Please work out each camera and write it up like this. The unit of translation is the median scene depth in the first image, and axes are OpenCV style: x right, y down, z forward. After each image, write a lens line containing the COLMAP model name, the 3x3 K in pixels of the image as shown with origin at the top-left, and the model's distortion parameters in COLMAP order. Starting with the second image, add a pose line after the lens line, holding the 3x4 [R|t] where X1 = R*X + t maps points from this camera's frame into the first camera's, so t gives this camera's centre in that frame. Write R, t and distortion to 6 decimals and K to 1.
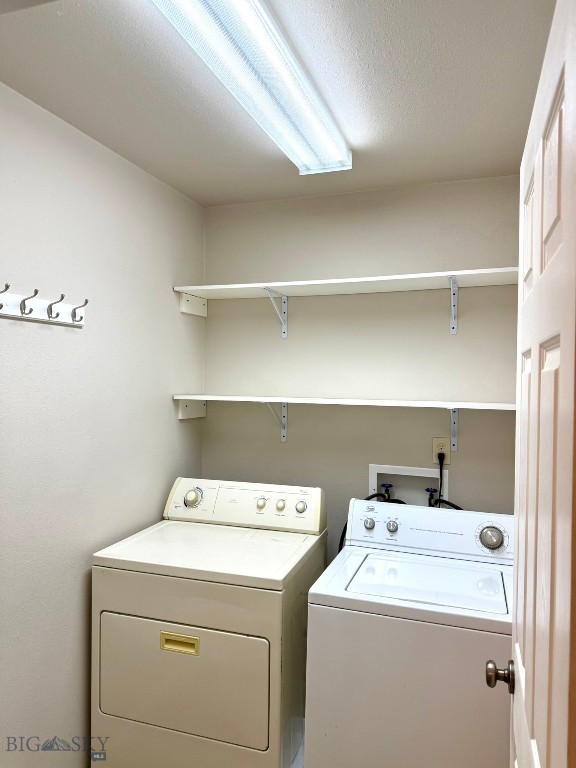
lens RADIAL K [[544.4, 0, 288.0], [0, 544.4, 384.0], [0, 0, 1]] dist [0.050974, -0.071378]
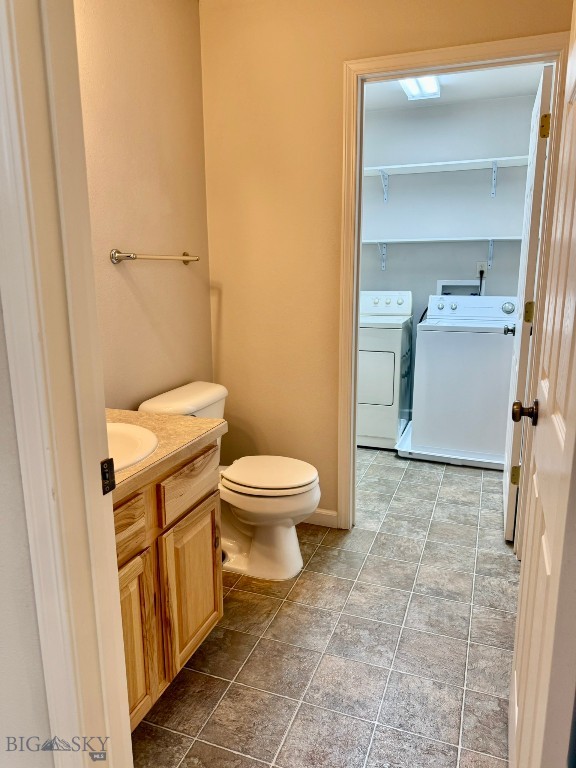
lens RADIAL K [[544.4, 0, 288.0], [0, 544.4, 384.0], [0, 0, 1]] dist [0.050974, -0.071378]
pose [[0.999422, -0.010991, -0.032155, -0.296547], [0.016727, 0.982788, 0.183981, 0.161433], [0.029580, -0.184412, 0.982404, -0.831709]]
